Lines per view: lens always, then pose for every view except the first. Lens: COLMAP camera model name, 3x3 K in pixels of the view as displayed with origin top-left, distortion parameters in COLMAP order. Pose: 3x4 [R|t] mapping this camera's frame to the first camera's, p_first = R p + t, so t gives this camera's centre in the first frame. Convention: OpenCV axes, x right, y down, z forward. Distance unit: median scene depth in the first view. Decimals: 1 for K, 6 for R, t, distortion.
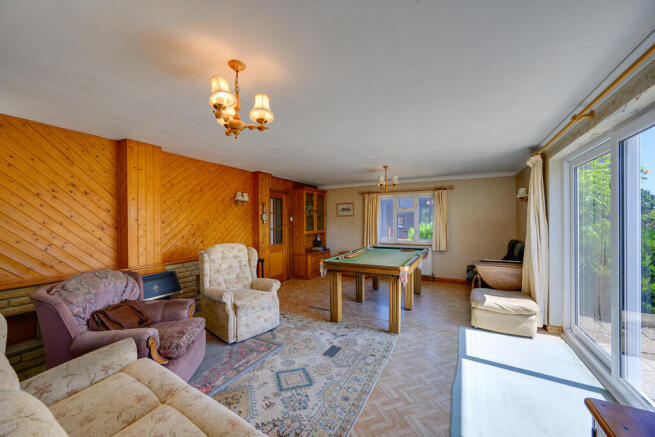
lens RADIAL K [[256.6, 0, 327.0], [0, 256.6, 217.5], [0, 0, 1]] dist [0.003723, 0.000523]
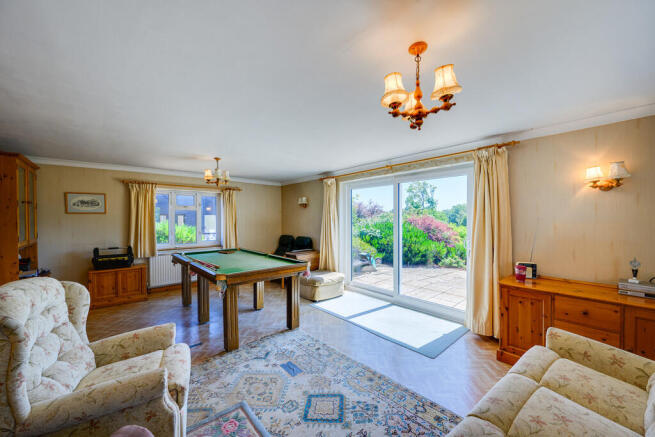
lens RADIAL K [[256.6, 0, 328.4], [0, 256.6, 219.1], [0, 0, 1]] dist [0.003723, 0.000523]
pose [[0.357372, 0.003997, 0.933953, -0.709404], [-0.010710, 0.999943, -0.000182, 0.005022], [-0.933901, -0.009938, 0.357395, 0.531290]]
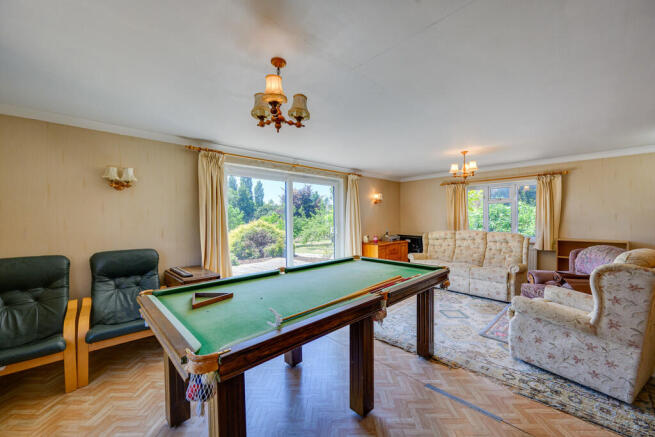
lens RADIAL K [[256.6, 0, 329.8], [0, 256.6, 224.8], [0, 0, 1]] dist [0.003723, 0.000523]
pose [[-0.951493, 0.003454, 0.307651, 0.080433], [0.009549, 0.999787, 0.018310, 0.037385], [-0.307522, 0.020360, -0.951323, 2.081366]]
